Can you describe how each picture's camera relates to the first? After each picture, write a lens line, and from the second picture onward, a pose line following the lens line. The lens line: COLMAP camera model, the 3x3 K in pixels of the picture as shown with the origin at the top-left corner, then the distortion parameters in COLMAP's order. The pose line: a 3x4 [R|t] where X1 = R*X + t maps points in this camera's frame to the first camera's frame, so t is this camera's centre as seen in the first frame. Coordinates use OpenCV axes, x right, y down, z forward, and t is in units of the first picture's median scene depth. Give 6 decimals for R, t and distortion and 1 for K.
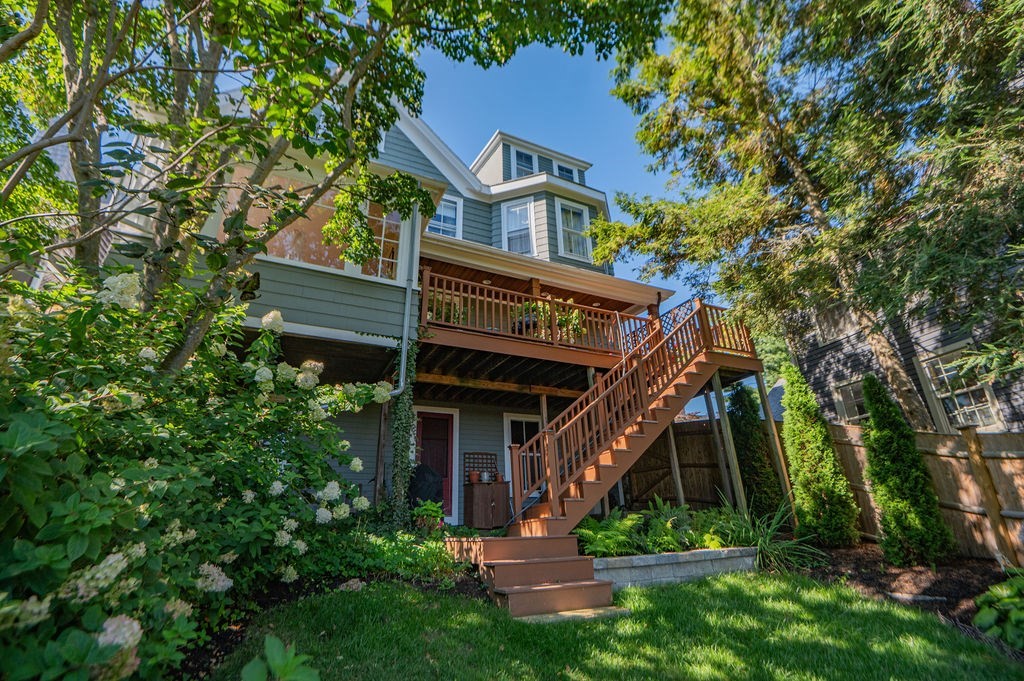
lens RADIAL K [[470.4, 0, 513.9], [0, 470.4, 321.0], [0, 0, 1]] dist [-0.019414, -0.011033]
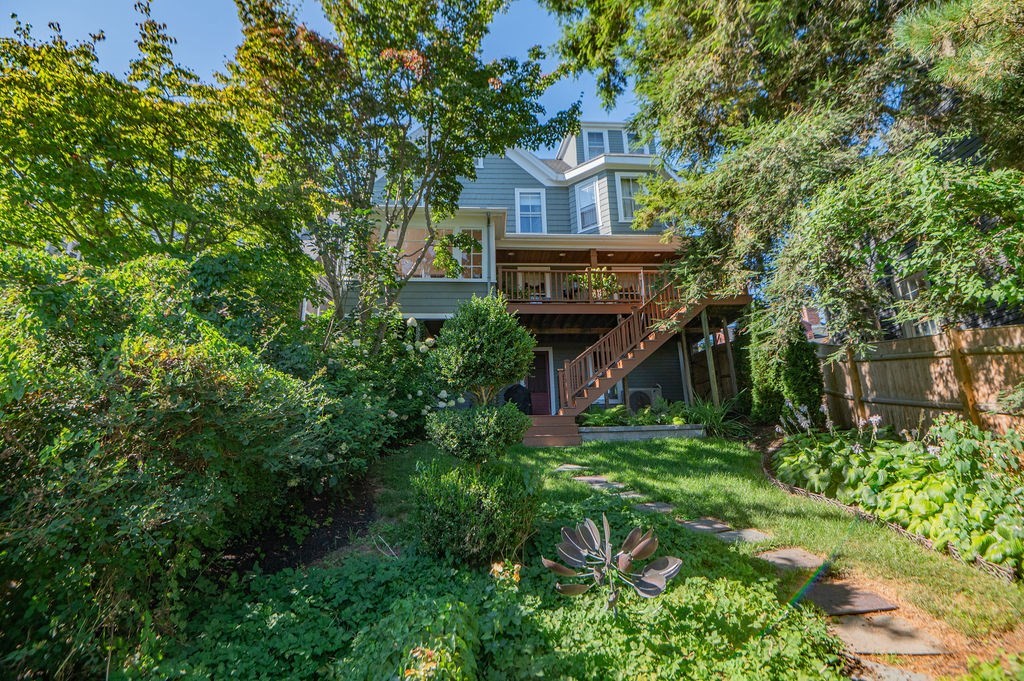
lens RADIAL K [[470.4, 0, 513.9], [0, 470.4, 321.0], [0, 0, 1]] dist [-0.019414, -0.011033]
pose [[0.924825, -0.098351, -0.367458, 0.320705], [0.152471, 0.980846, 0.121217, -0.086655], [0.348498, -0.168131, 0.922107, -0.375870]]
